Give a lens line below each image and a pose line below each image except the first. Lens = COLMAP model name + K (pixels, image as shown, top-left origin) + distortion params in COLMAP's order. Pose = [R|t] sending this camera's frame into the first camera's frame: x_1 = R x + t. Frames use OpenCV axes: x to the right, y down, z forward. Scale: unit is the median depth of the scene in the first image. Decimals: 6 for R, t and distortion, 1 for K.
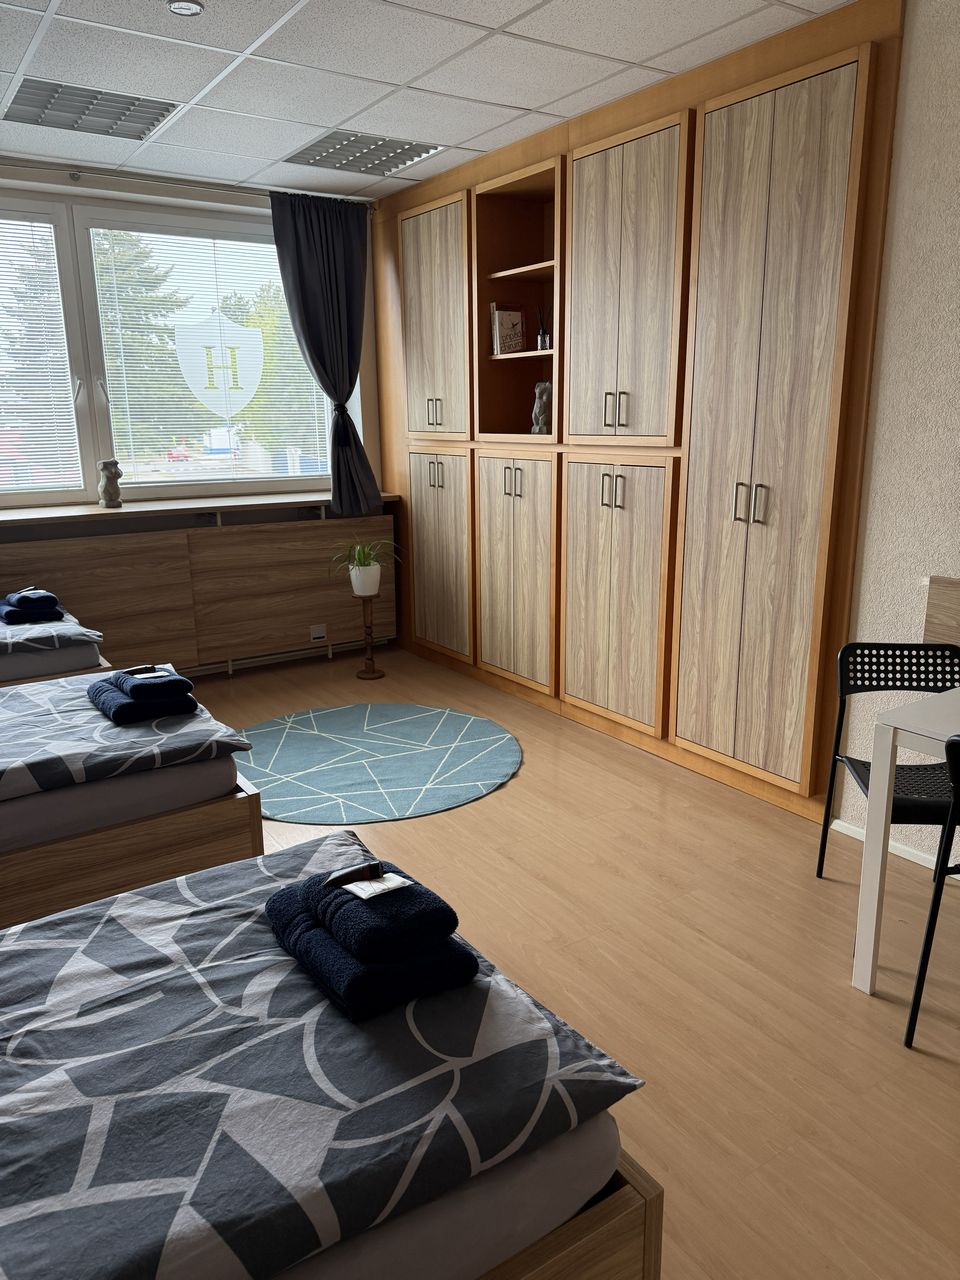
lens RADIAL K [[896.8, 0, 476.1], [0, 896.8, 637.6], [0, 0, 1]] dist [0.057935, -0.058203]
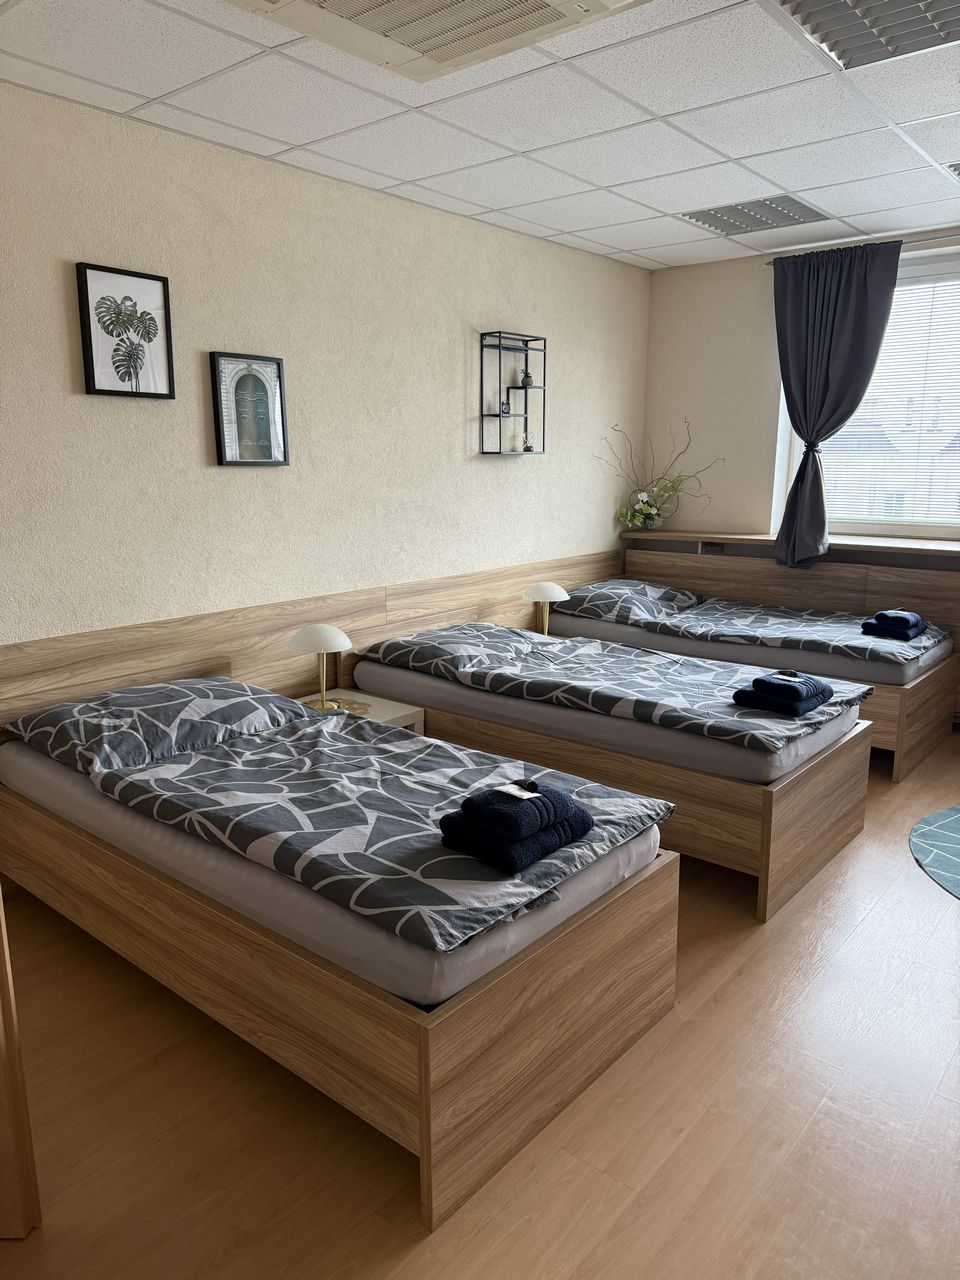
lens RADIAL K [[896.8, 0, 483.8], [0, 896.8, 639.8], [0, 0, 1]] dist [0.057935, -0.058203]
pose [[0.288610, 0.204872, -0.935271, 0.674783], [-0.233973, 0.962314, 0.138595, -0.084149], [0.928418, 0.178828, 0.325668, 0.250650]]
